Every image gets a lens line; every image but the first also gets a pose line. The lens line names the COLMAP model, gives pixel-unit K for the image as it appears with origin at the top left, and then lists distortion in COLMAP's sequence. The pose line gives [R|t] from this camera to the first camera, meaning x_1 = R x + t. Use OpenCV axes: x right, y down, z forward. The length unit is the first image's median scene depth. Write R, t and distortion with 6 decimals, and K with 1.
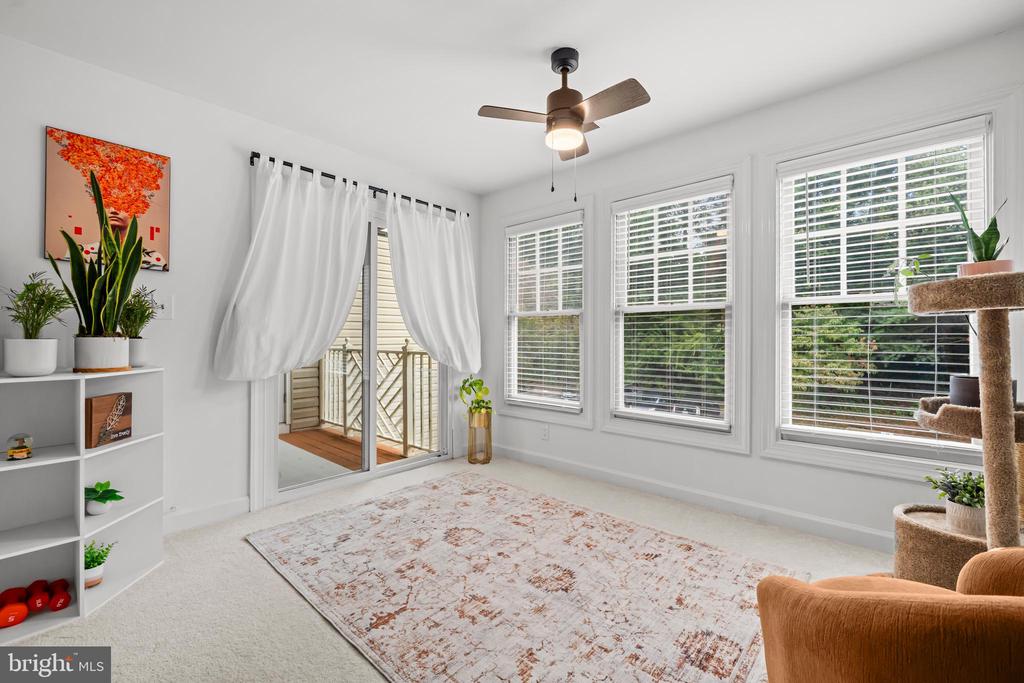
lens RADIAL K [[433.2, 0, 515.2], [0, 433.2, 335.8], [0, 0, 1]] dist [-0.001782, -0.000104]
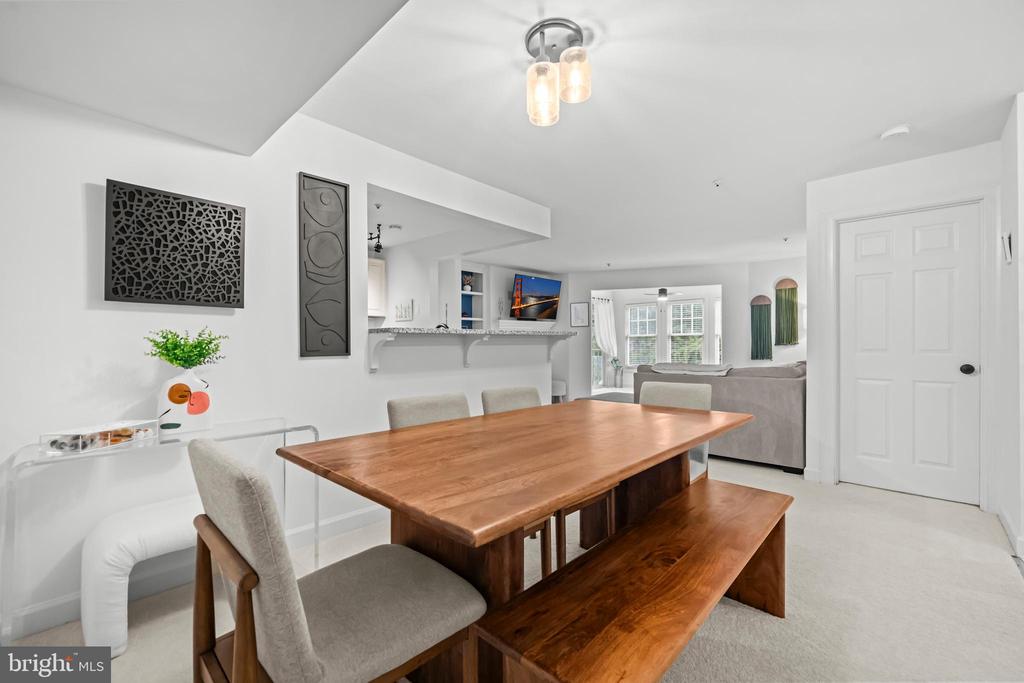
lens RADIAL K [[435.0, 0, 512.0], [0, 435.0, 341.5], [0, 0, 1]] dist [-0.001659, -0.000148]
pose [[0.999746, -0.004626, -0.022050, -0.966526], [0.004589, 0.999988, -0.001765, -0.015938], [0.022058, 0.001663, 0.999755, -2.527135]]
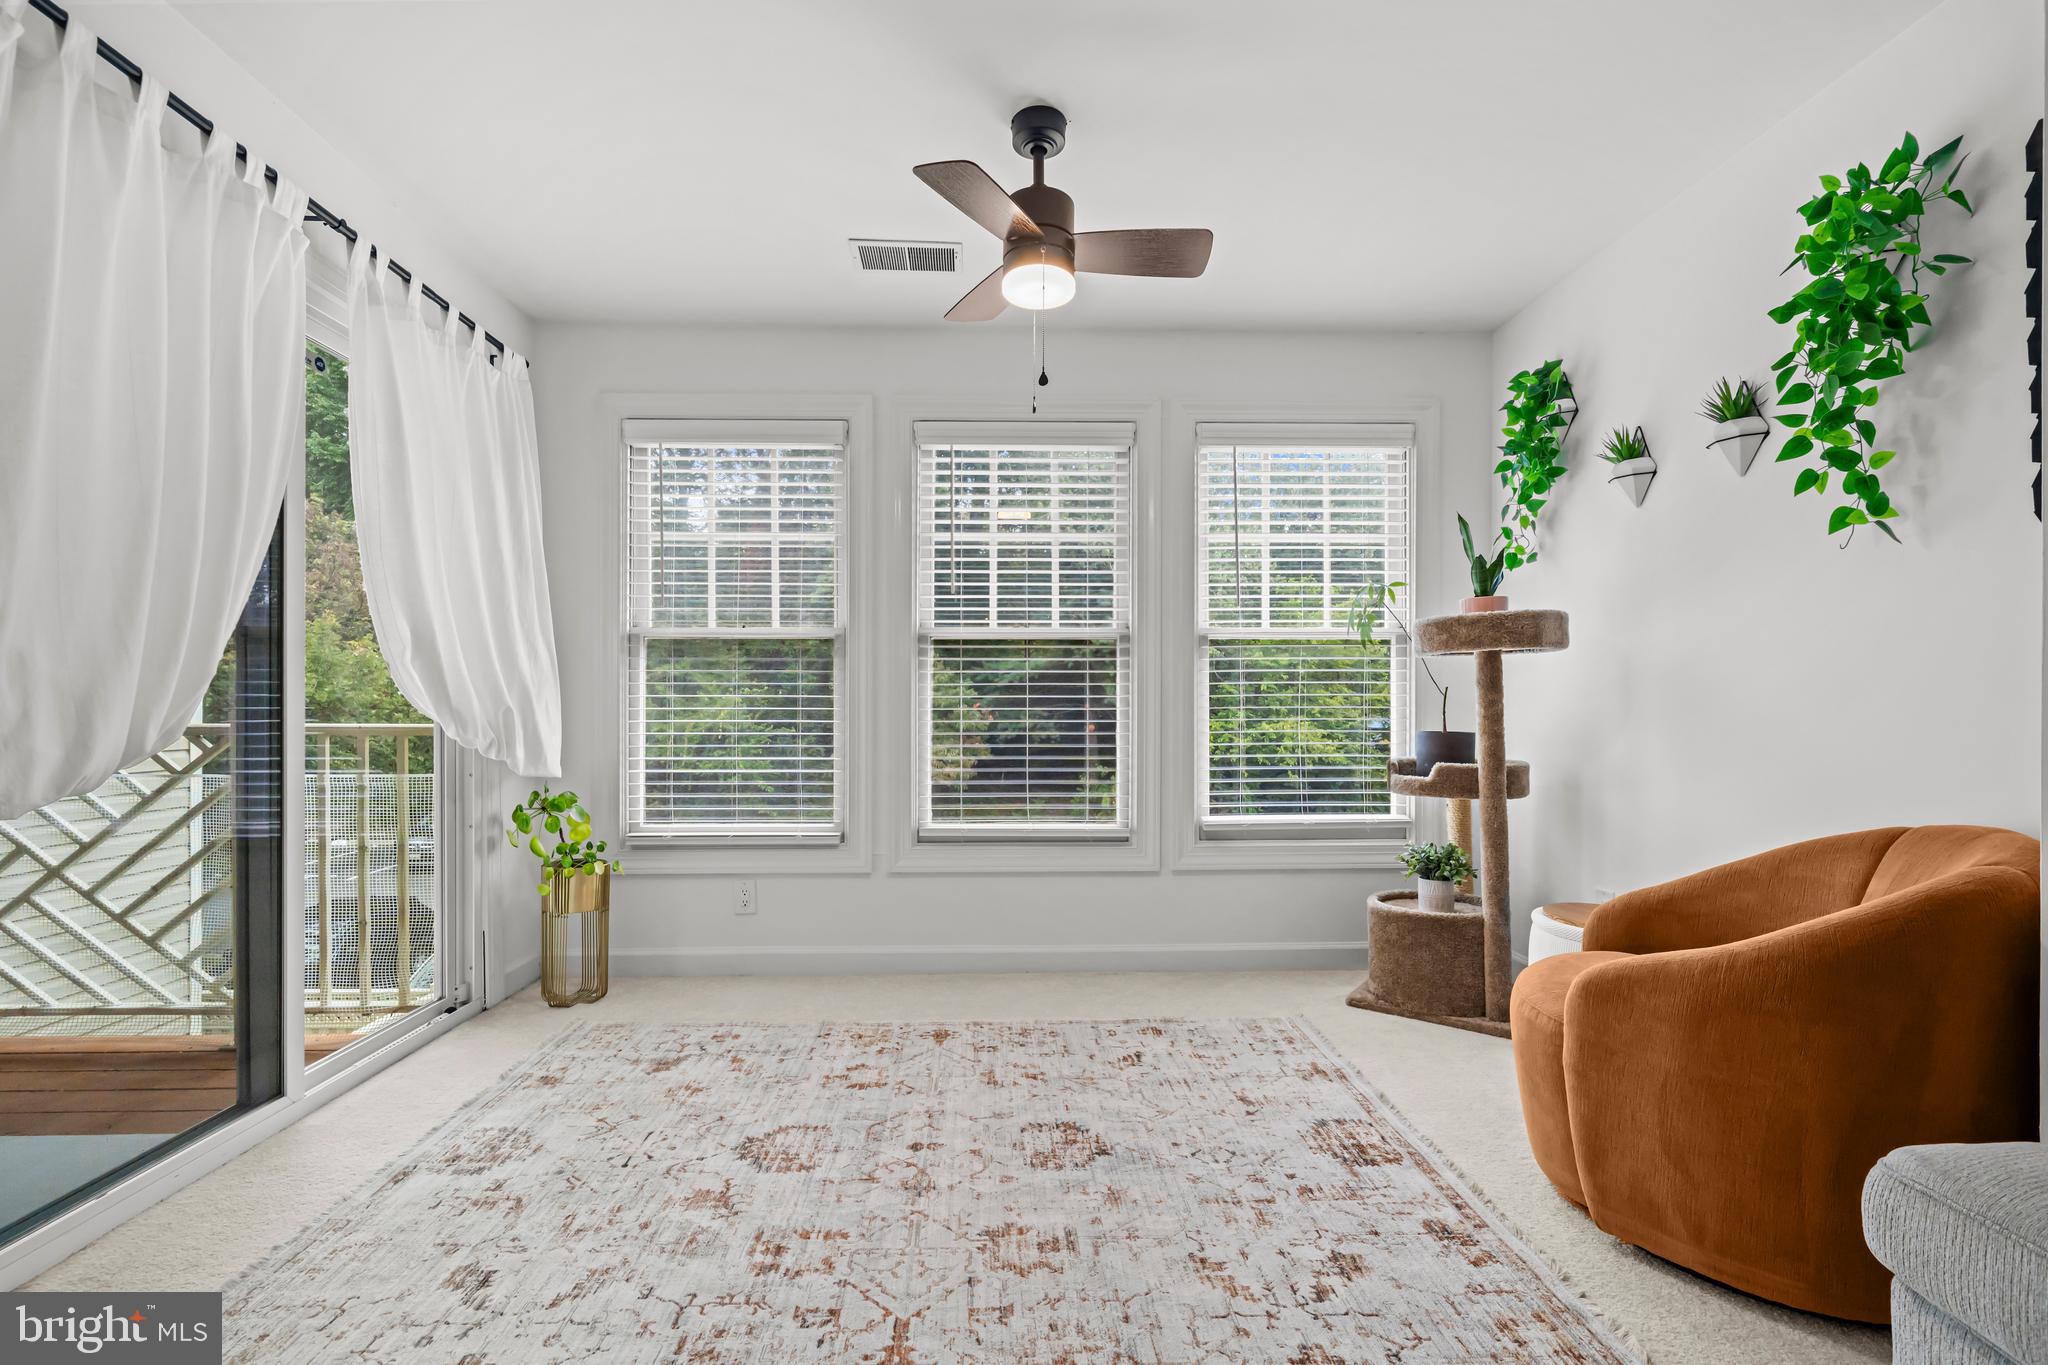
lens RADIAL K [[873.1, 0, 1012.5], [0, 873.1, 704.1], [0, 0, 1]] dist [-0.001661, 0.000025]
pose [[0.727379, -0.000139, 0.686236, -0.453221], [-0.002658, 0.999992, 0.003020, 0.024480], [-0.686231, -0.004020, 0.727373, 0.198317]]
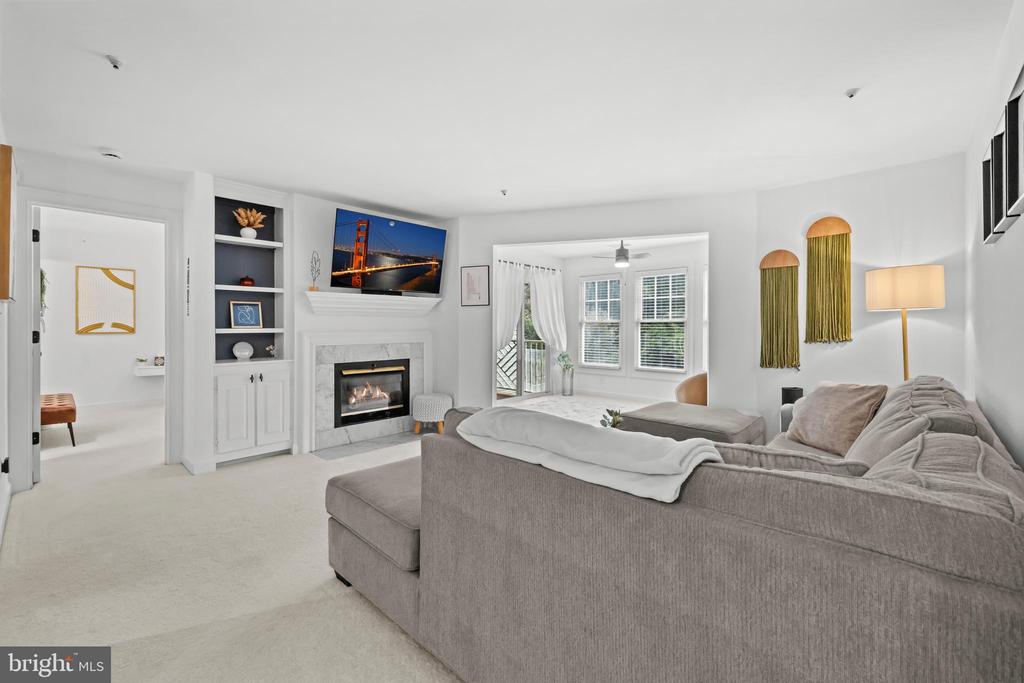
lens RADIAL K [[436.6, 0, 518.9], [0, 436.6, 329.8], [0, 0, 1]] dist [0.000240, -0.000352]
pose [[0.999957, 0.003441, -0.008589, -0.389408], [-0.003372, 0.999962, 0.008005, -0.037855], [0.008616, -0.007976, 0.999931, -1.365085]]
